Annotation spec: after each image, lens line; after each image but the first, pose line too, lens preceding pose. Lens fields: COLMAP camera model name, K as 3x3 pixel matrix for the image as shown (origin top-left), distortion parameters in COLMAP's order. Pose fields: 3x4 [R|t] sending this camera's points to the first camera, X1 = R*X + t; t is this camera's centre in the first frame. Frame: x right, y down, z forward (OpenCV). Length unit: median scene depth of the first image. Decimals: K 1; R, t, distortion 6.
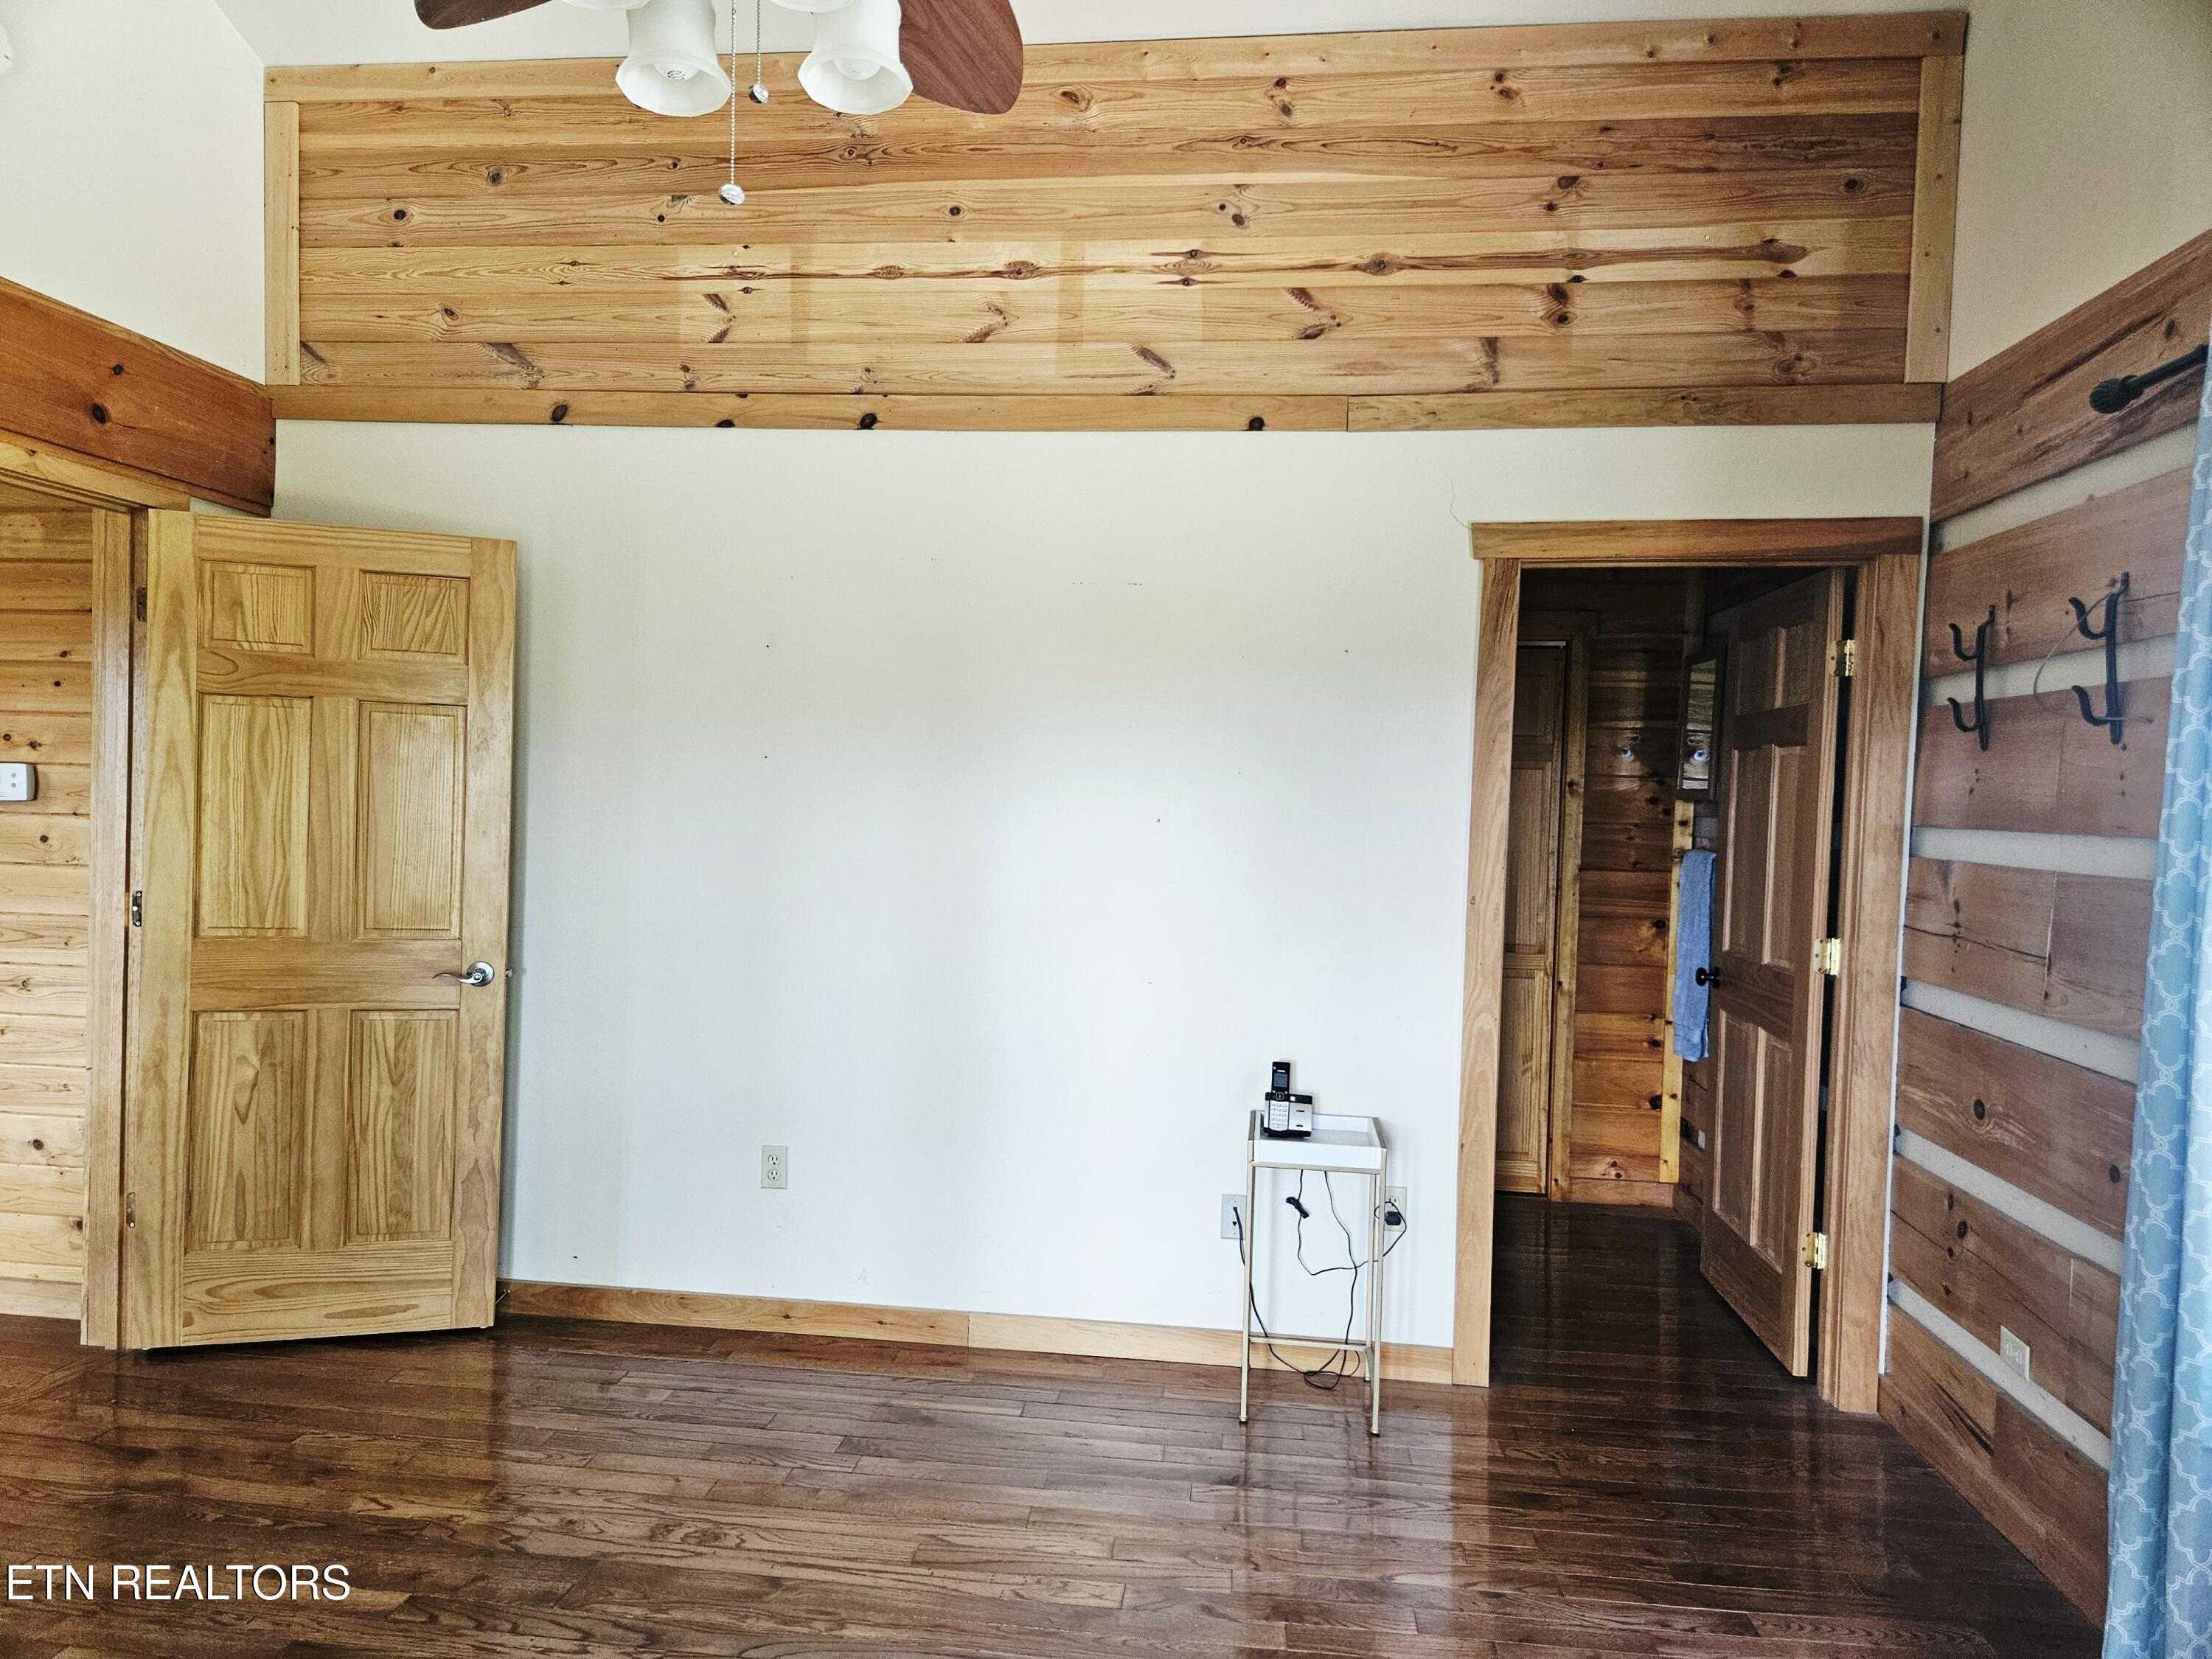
lens RADIAL K [[1472.1, 0, 1099.2], [0, 1472.1, 823.1], [0, 0, 1]] dist [0.062833, -0.048888]
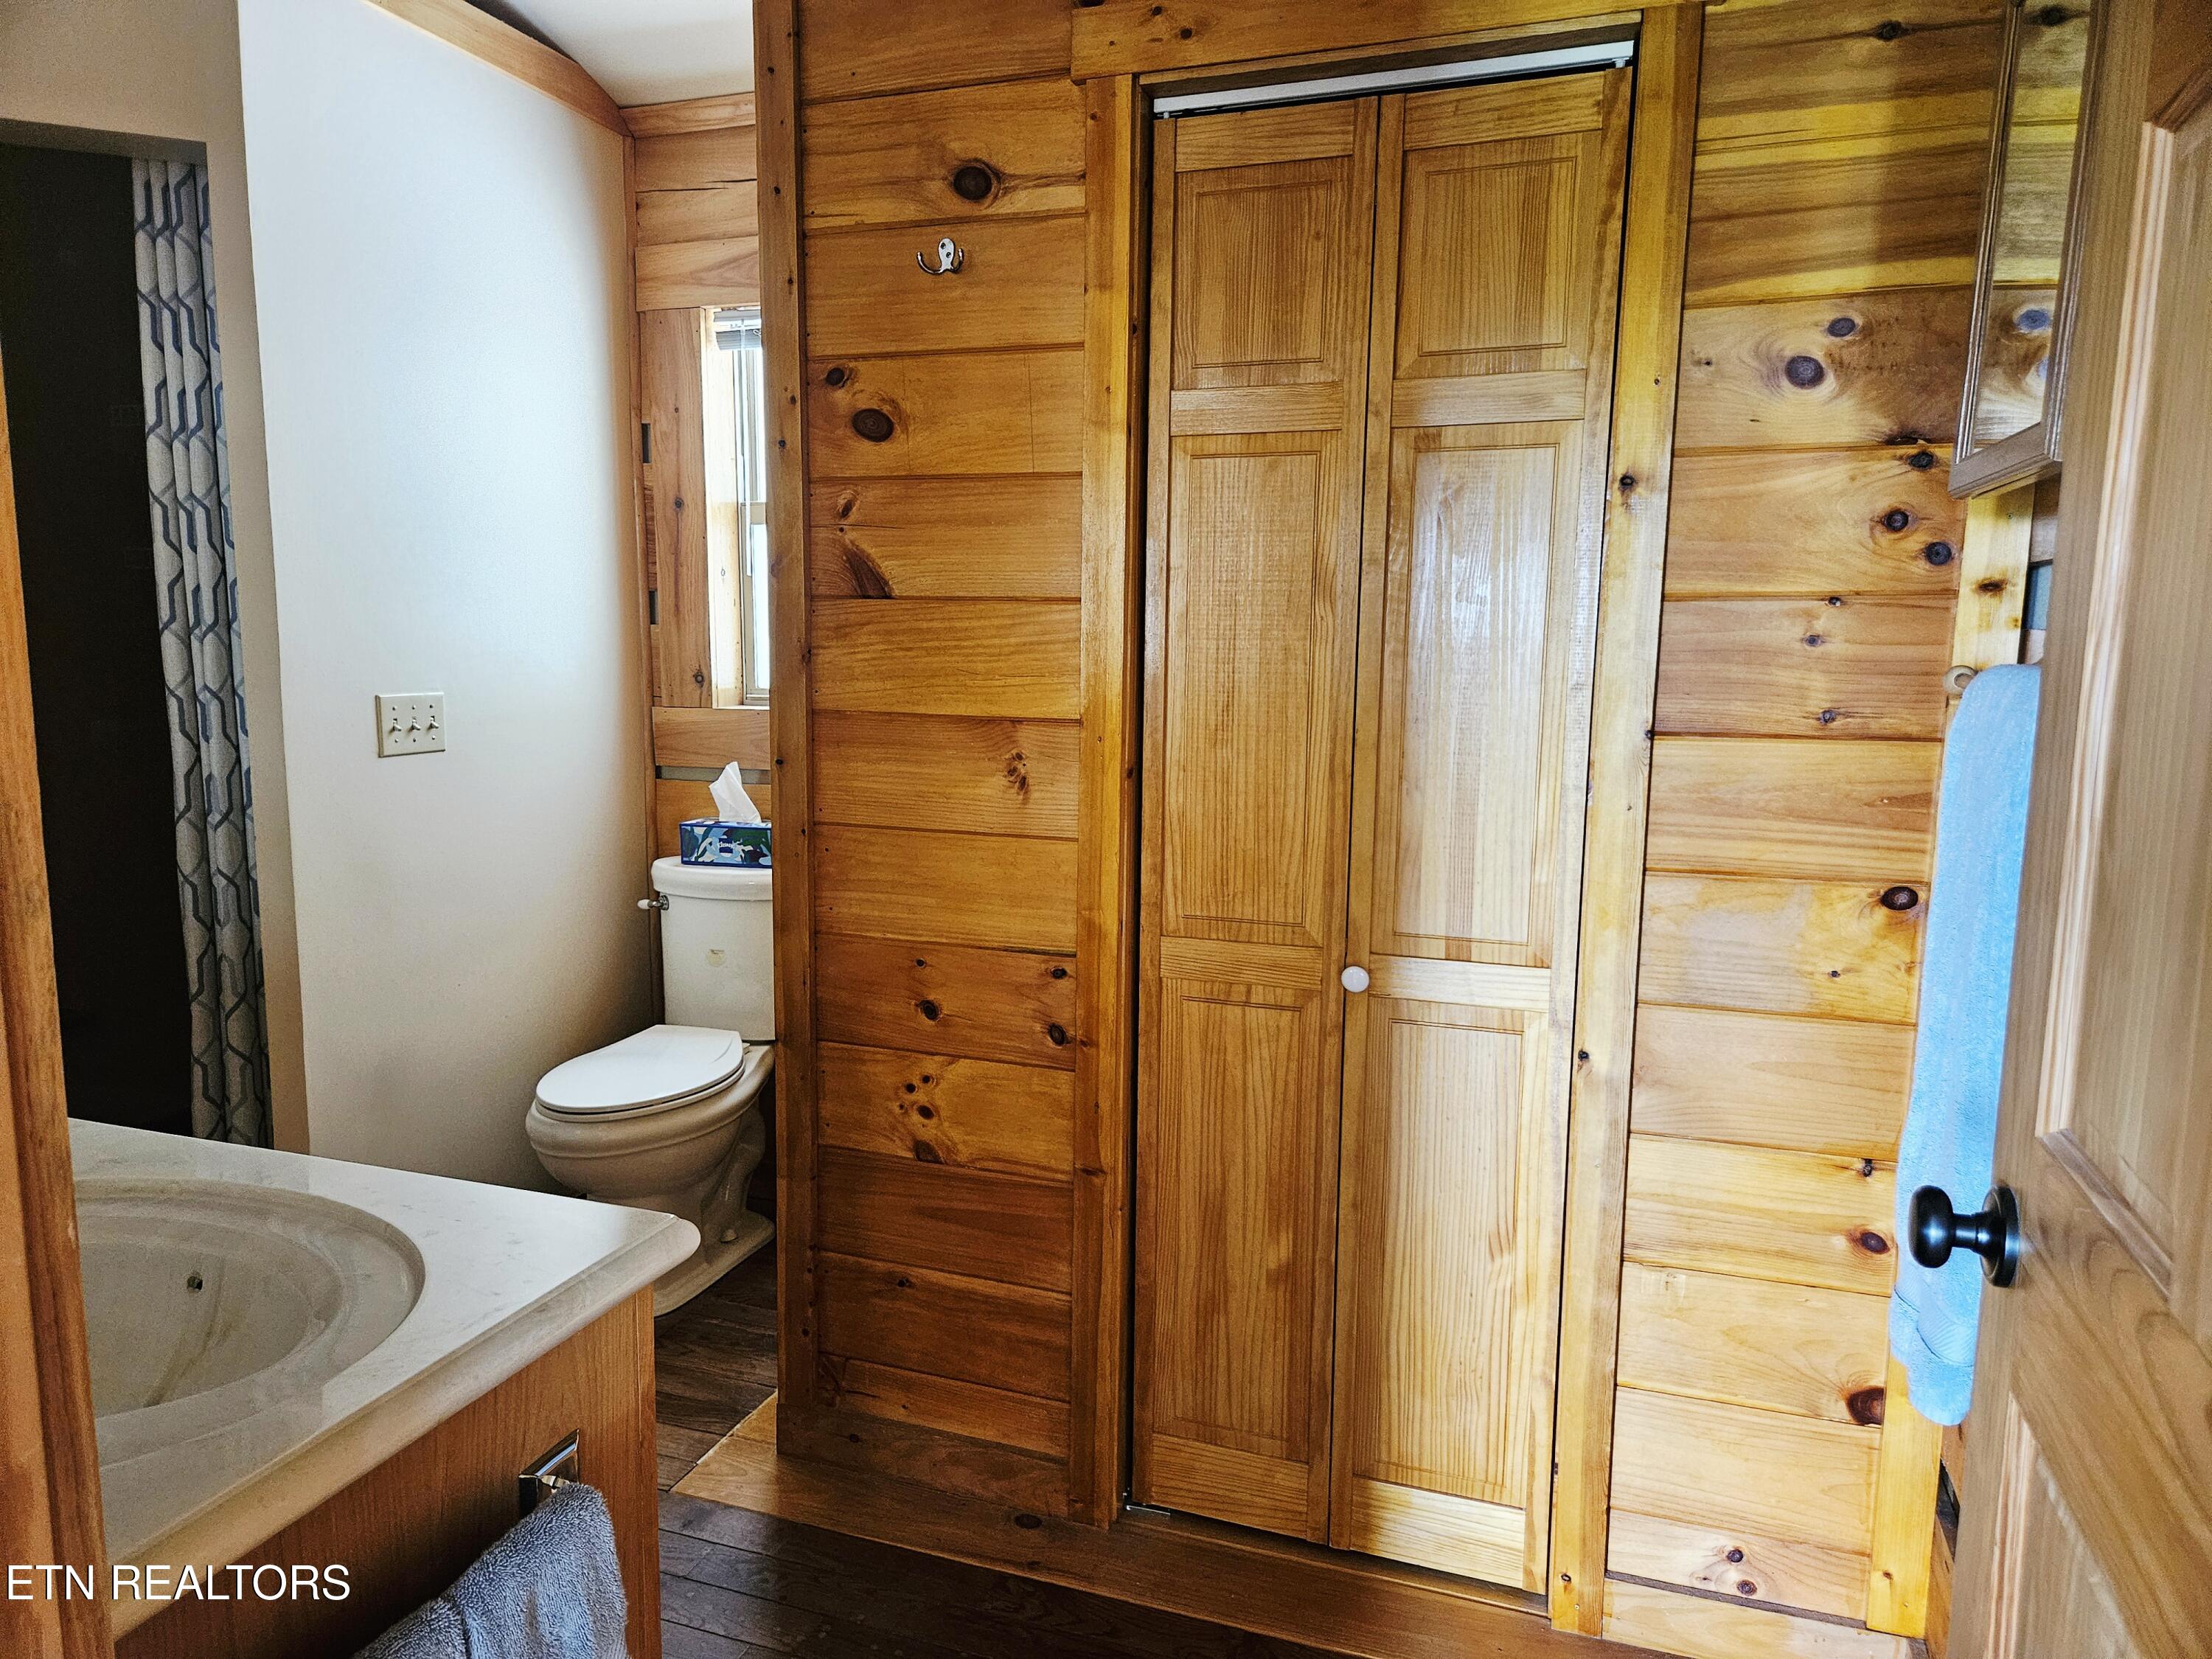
lens RADIAL K [[1472.1, 0, 1107.3], [0, 1472.1, 842.3], [0, 0, 1]] dist [0.062833, -0.048888]
pose [[0.973573, 0.009508, -0.228178, 0.280768], [0.016235, 0.993723, 0.110681, 0.015639], [0.227798, -0.111461, 0.967308, 0.636402]]
